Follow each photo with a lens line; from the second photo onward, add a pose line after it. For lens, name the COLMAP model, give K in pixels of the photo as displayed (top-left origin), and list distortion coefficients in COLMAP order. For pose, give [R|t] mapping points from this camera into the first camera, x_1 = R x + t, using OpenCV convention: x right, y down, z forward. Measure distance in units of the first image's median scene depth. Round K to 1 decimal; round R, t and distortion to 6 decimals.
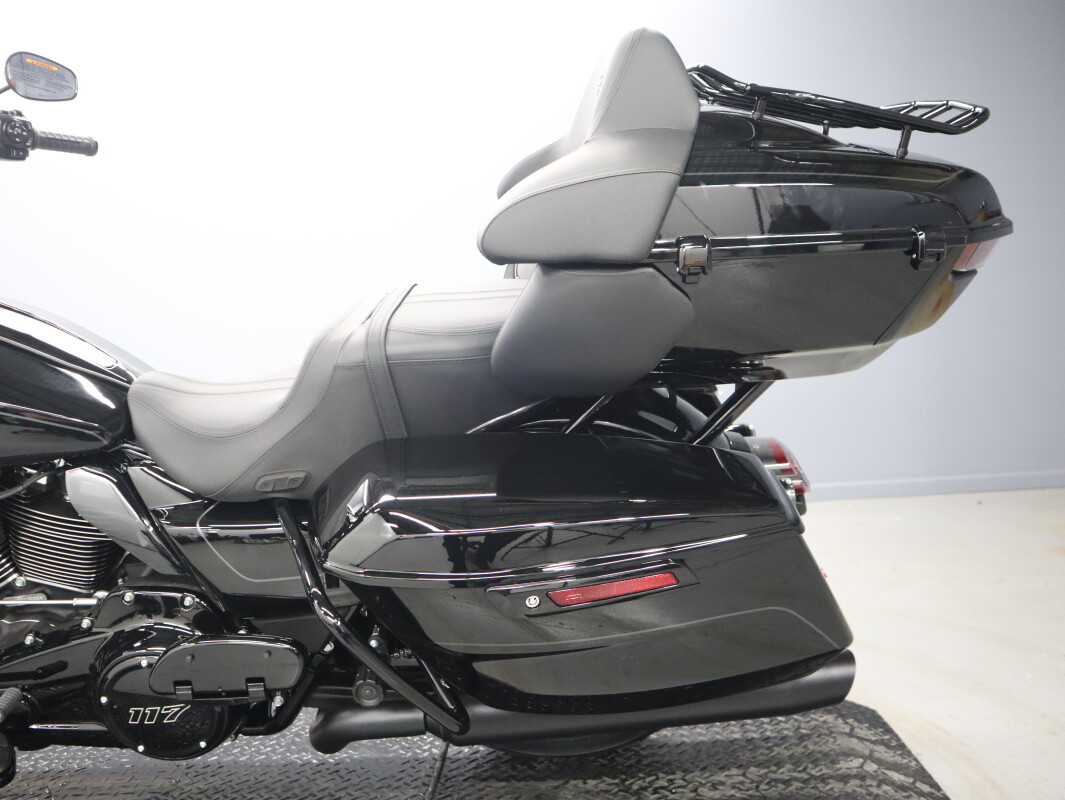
lens RADIAL K [[834.5, 0, 530.3], [0, 834.5, 403.5], [0, 0, 1]] dist [-0.122901, 0.081184]
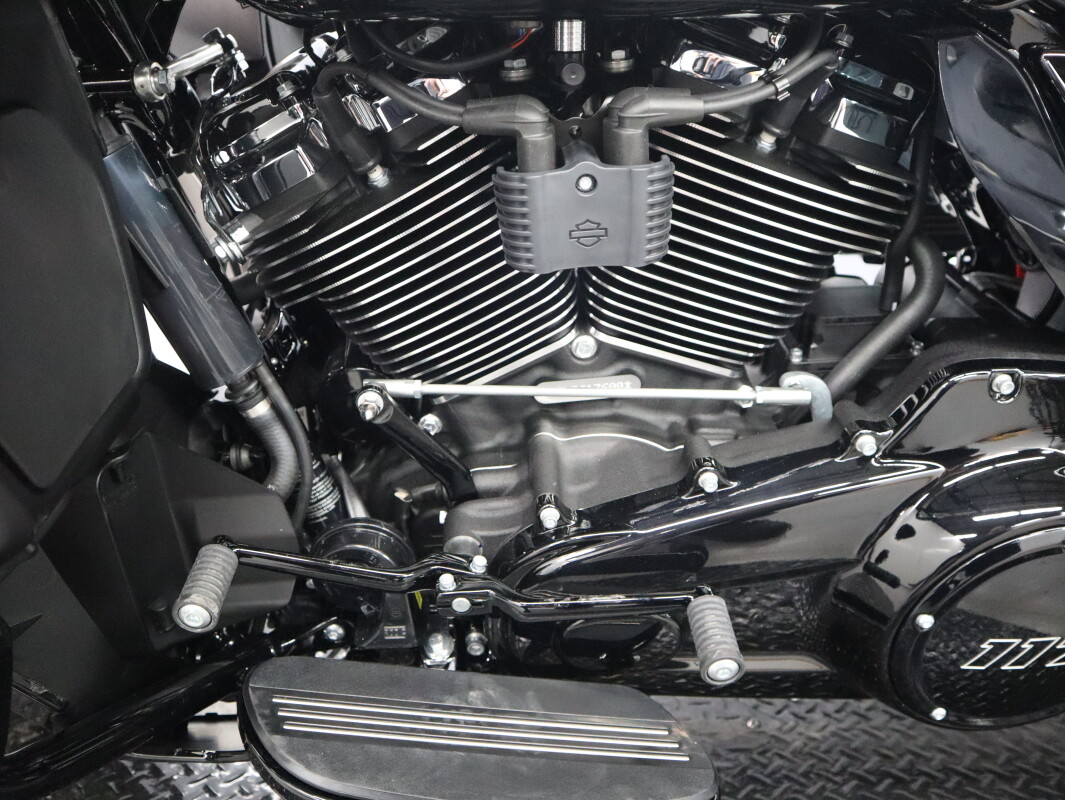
lens RADIAL K [[834.5, 0, 530.3], [0, 834.5, 403.5], [0, 0, 1]] dist [-0.122901, 0.081184]
pose [[0.997053, 0.041228, 0.064695, -0.753268], [-0.053921, 0.976485, 0.208732, 0.173009], [-0.054568, -0.211605, 0.975831, 0.601449]]
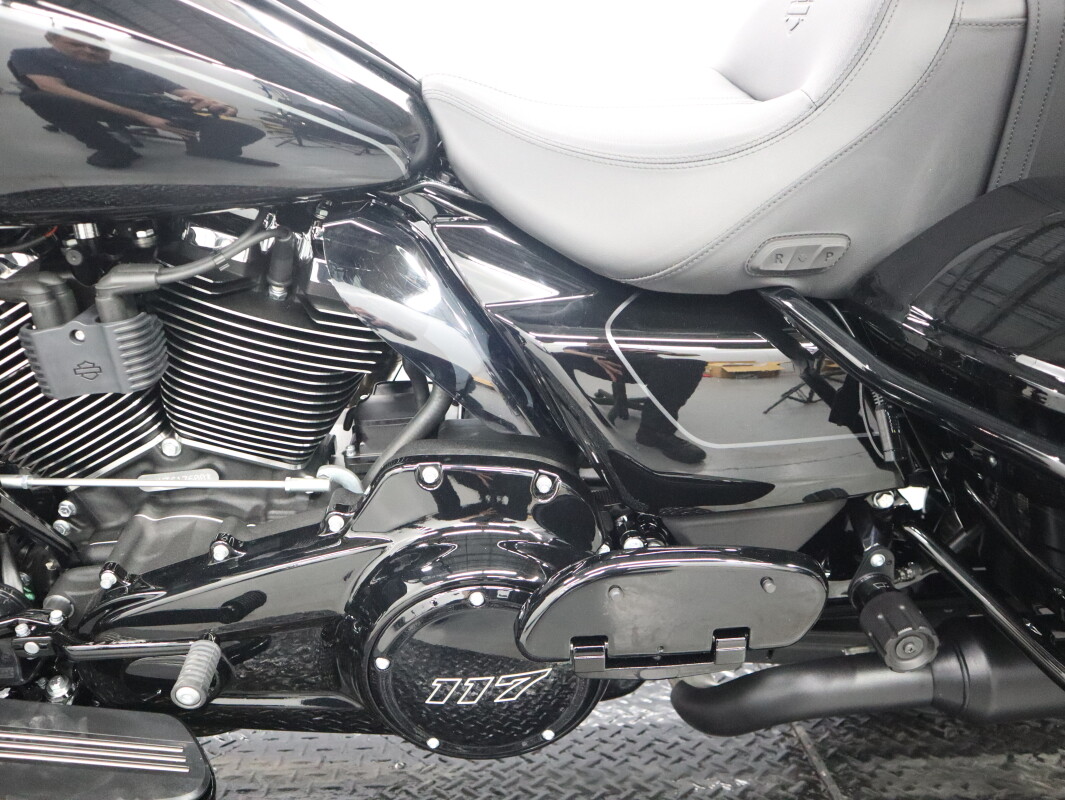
lens RADIAL K [[834.5, 0, 530.3], [0, 834.5, 403.5], [0, 0, 1]] dist [-0.122901, 0.081184]
pose [[0.996304, 0.033108, 0.079262, -0.470270], [-0.042260, 0.992265, 0.116723, 0.124656], [-0.074785, -0.119641, 0.989997, 0.458075]]
